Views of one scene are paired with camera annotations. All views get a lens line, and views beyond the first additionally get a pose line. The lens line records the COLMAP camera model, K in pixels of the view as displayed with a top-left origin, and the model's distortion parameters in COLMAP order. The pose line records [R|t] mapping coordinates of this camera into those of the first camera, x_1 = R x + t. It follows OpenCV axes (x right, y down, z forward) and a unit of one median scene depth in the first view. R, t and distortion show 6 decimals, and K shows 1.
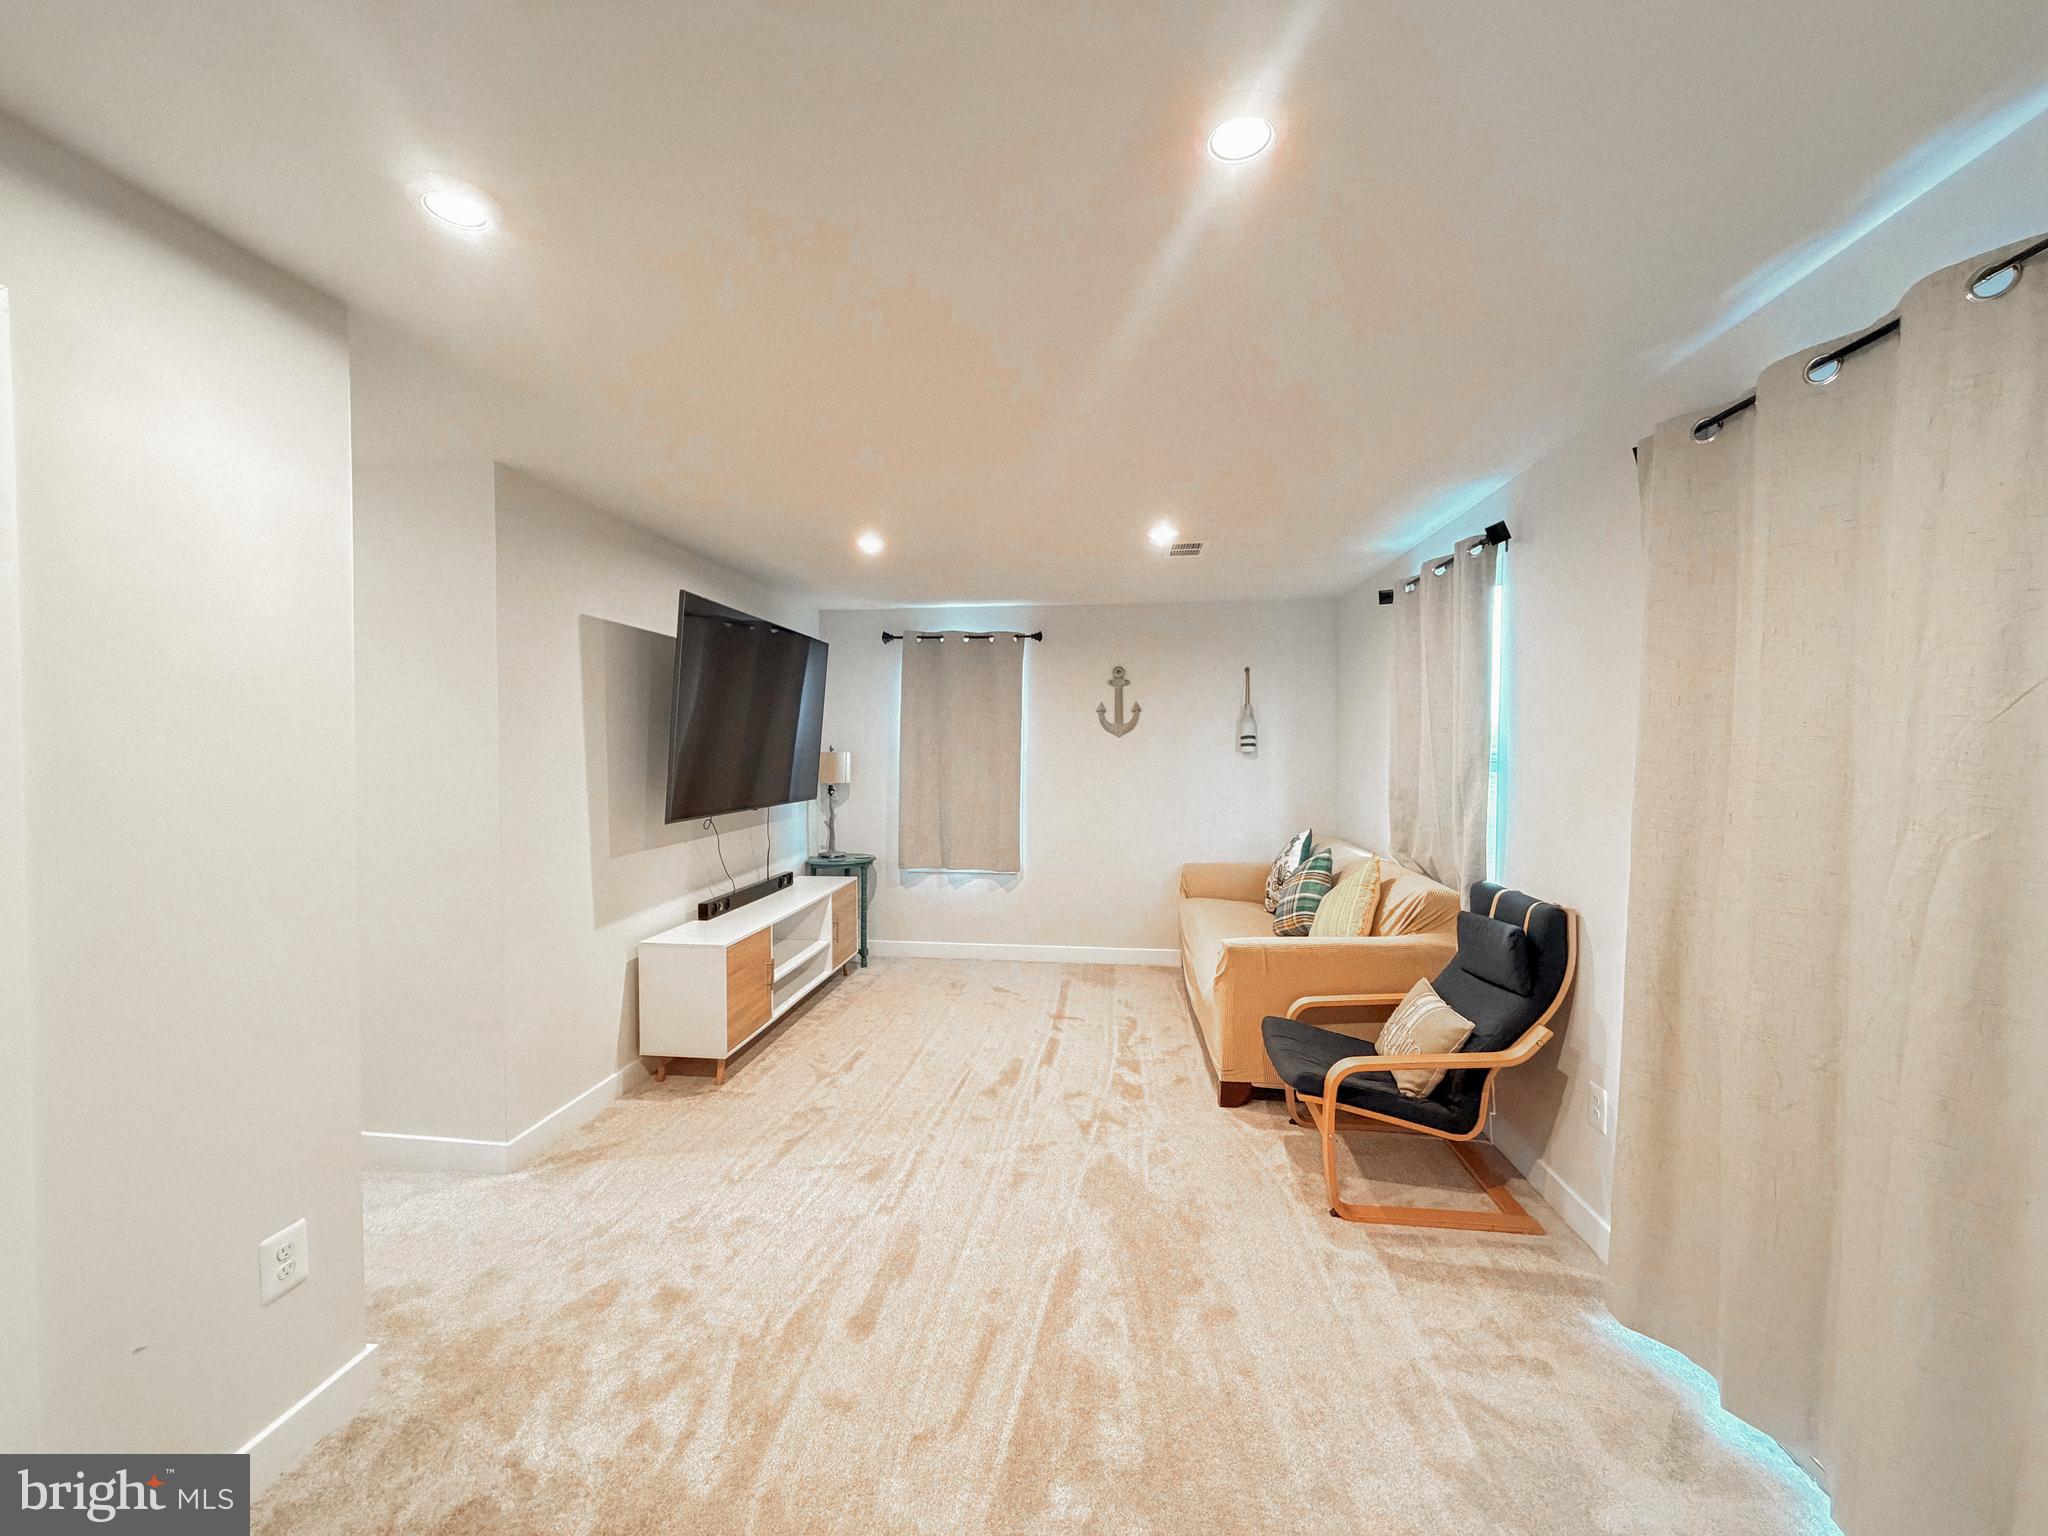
lens RADIAL K [[818.6, 0, 1013.3], [0, 818.6, 768.1], [0, 0, 1]] dist [0.001586, -0.000240]
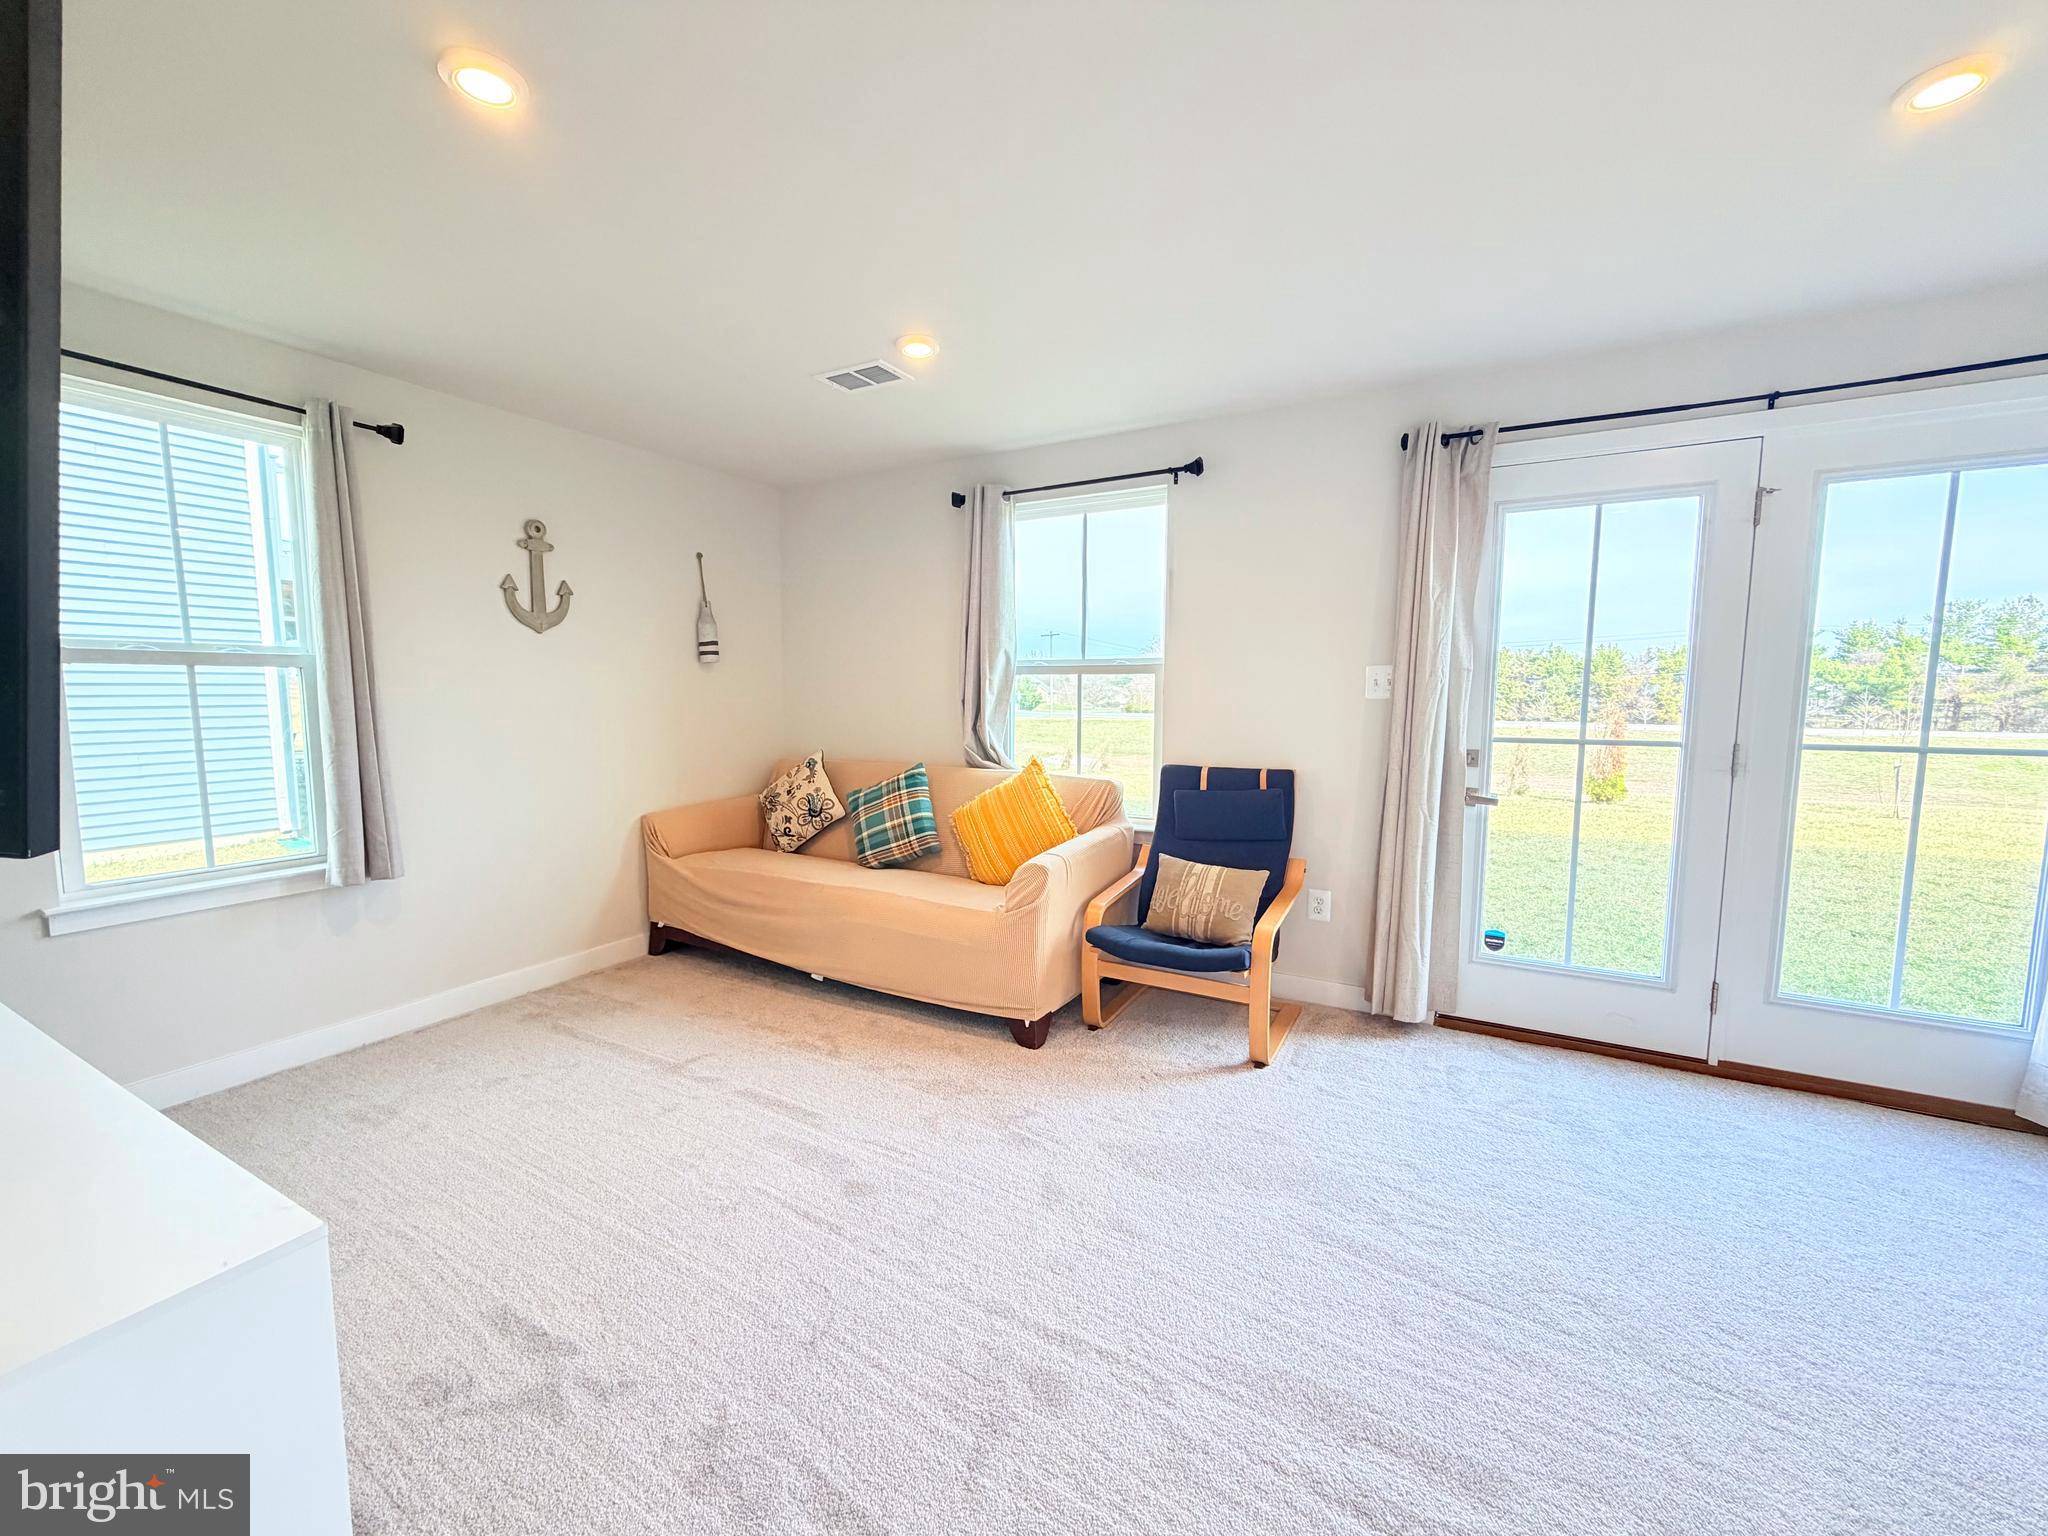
lens RADIAL K [[818.6, 0, 1013.3], [0, 818.6, 768.1], [0, 0, 1]] dist [0.001586, -0.000240]
pose [[0.366207, -0.087884, 0.926374, -0.344845], [0.020150, 0.996046, 0.086528, 0.019464], [-0.930315, -0.013021, 0.366530, 0.437370]]
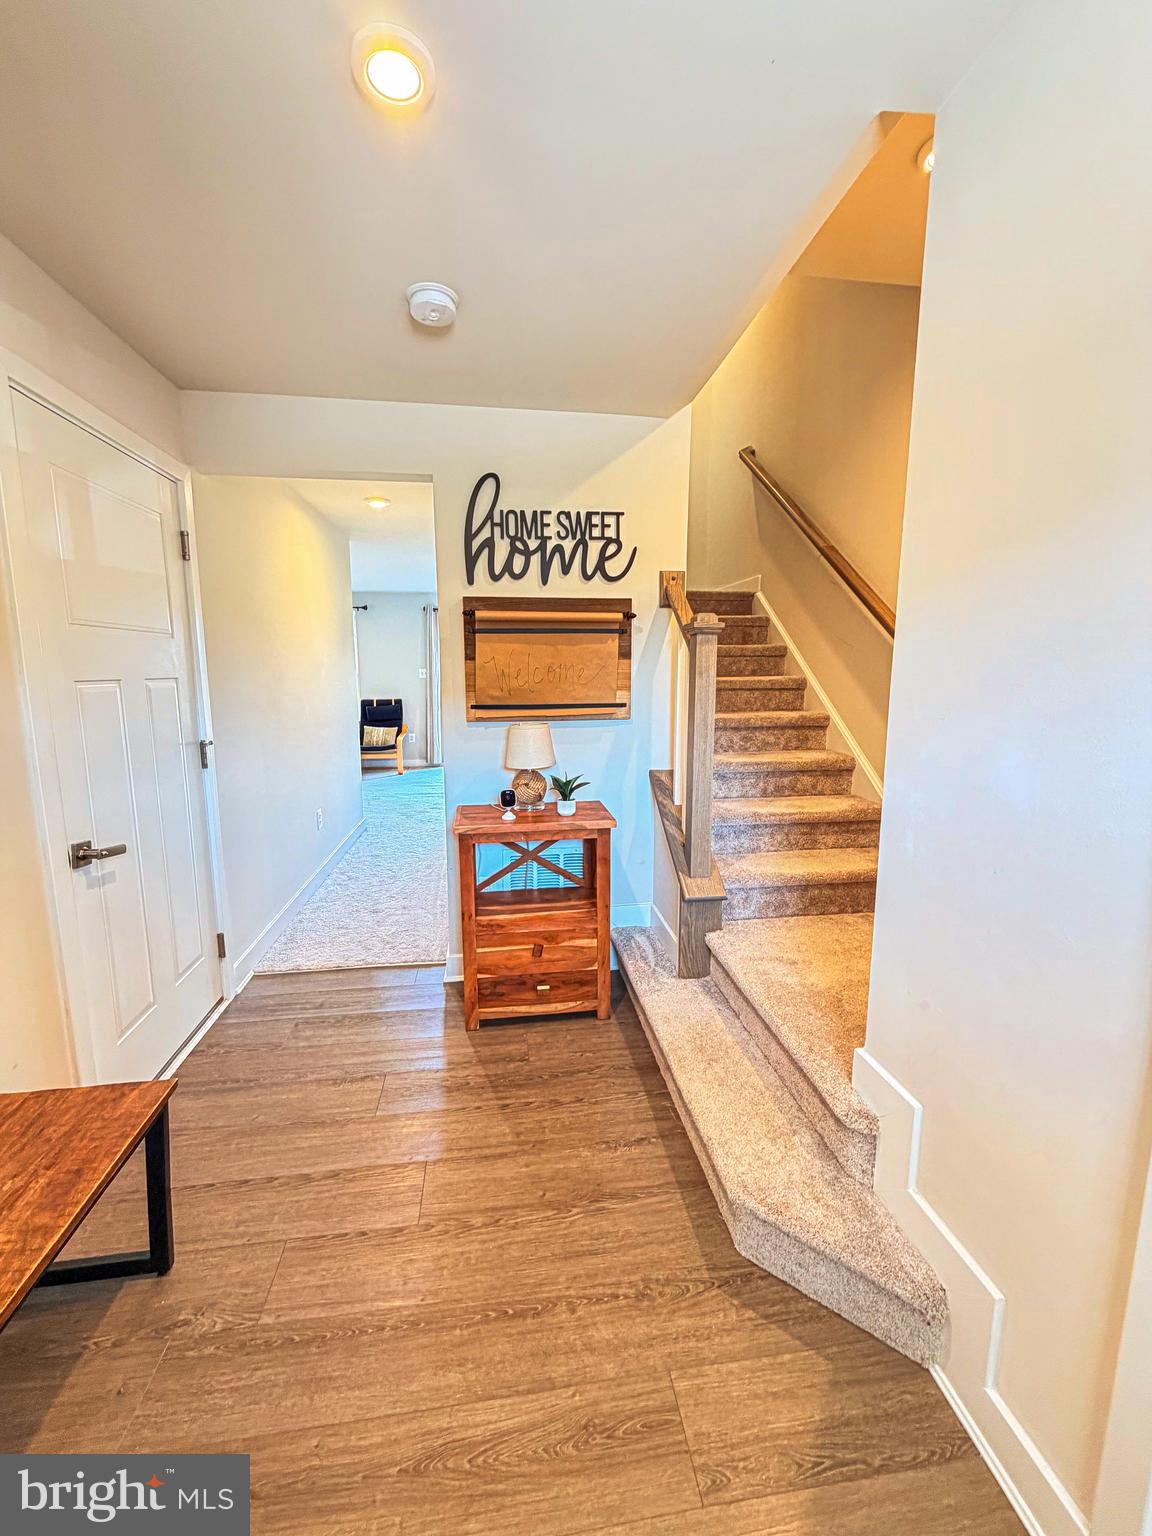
lens RADIAL K [[613.9, 0, 576.0], [0, 613.9, 768.0], [0, 0, 1]] dist [0.001586, -0.000240]
pose [[-0.267030, -0.140914, 0.953330, -1.373753], [0.024932, 0.987910, 0.153009, 0.022157], [-0.963366, 0.064626, -0.260288, 0.457185]]
